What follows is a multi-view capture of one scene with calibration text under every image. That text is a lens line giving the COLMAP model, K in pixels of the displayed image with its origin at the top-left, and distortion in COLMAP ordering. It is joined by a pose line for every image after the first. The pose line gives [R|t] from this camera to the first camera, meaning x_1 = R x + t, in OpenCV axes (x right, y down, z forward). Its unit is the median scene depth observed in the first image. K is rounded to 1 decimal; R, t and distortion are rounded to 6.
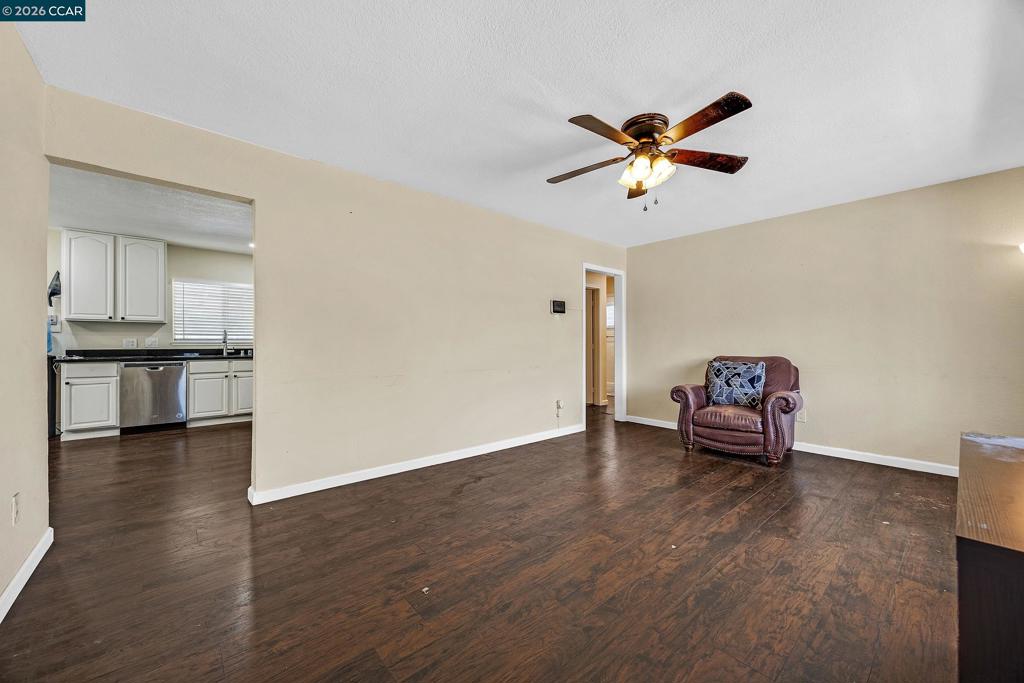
lens RADIAL K [[389.1, 0, 513.9], [0, 389.1, 341.2], [0, 0, 1]] dist [-0.003622, -0.000273]
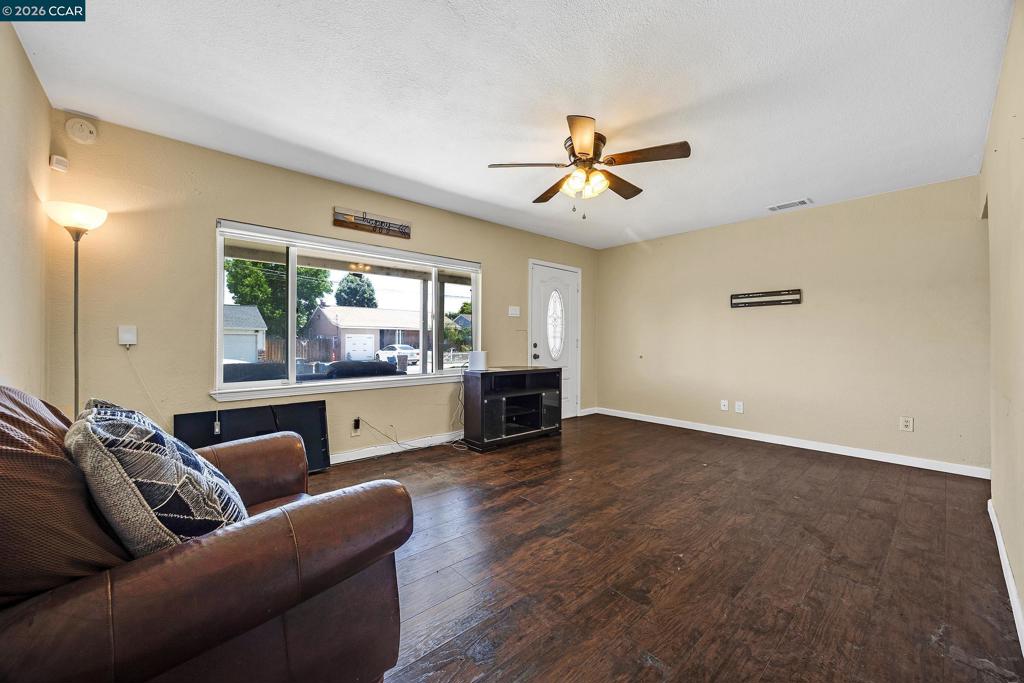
lens RADIAL K [[389.1, 0, 513.9], [0, 389.1, 341.2], [0, 0, 1]] dist [-0.003622, -0.000273]
pose [[-0.999802, -0.004420, -0.019382, 0.512721], [-0.004222, 0.999939, -0.010209, 0.020947], [0.019426, -0.010125, -0.999760, 1.930894]]
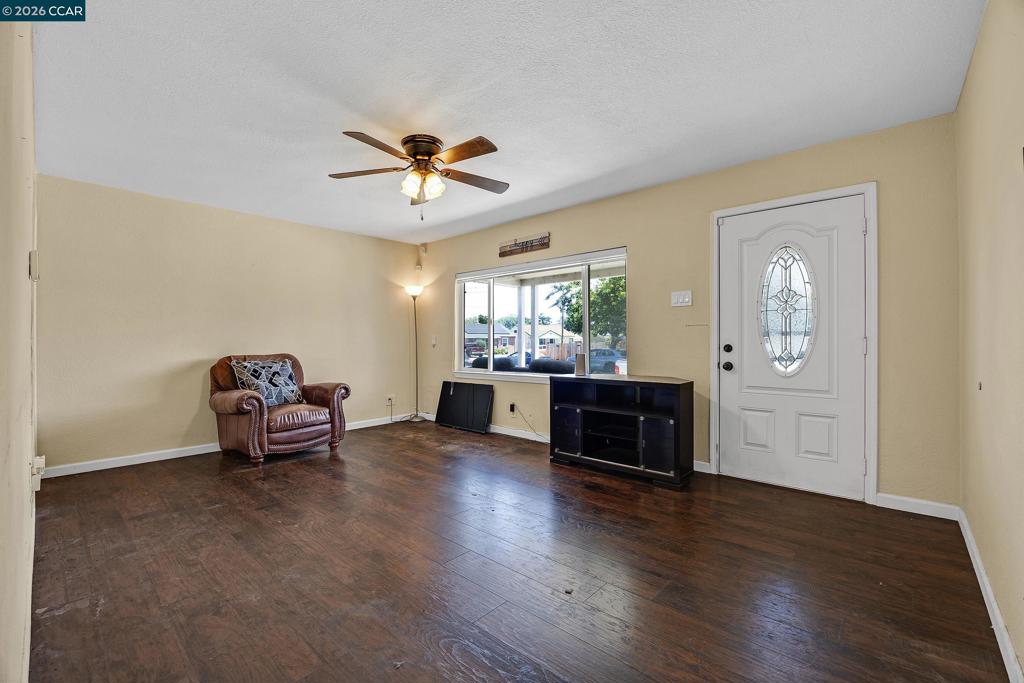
lens RADIAL K [[434.4, 0, 512.0], [0, 434.4, 341.5], [0, 0, 1]] dist [-0.022787, 0.000355]
pose [[-0.125548, 0.001479, 0.992086, -0.839959], [-0.006397, 0.999977, -0.002300, 0.008476], [-0.992067, -0.006635, -0.125536, 0.834241]]
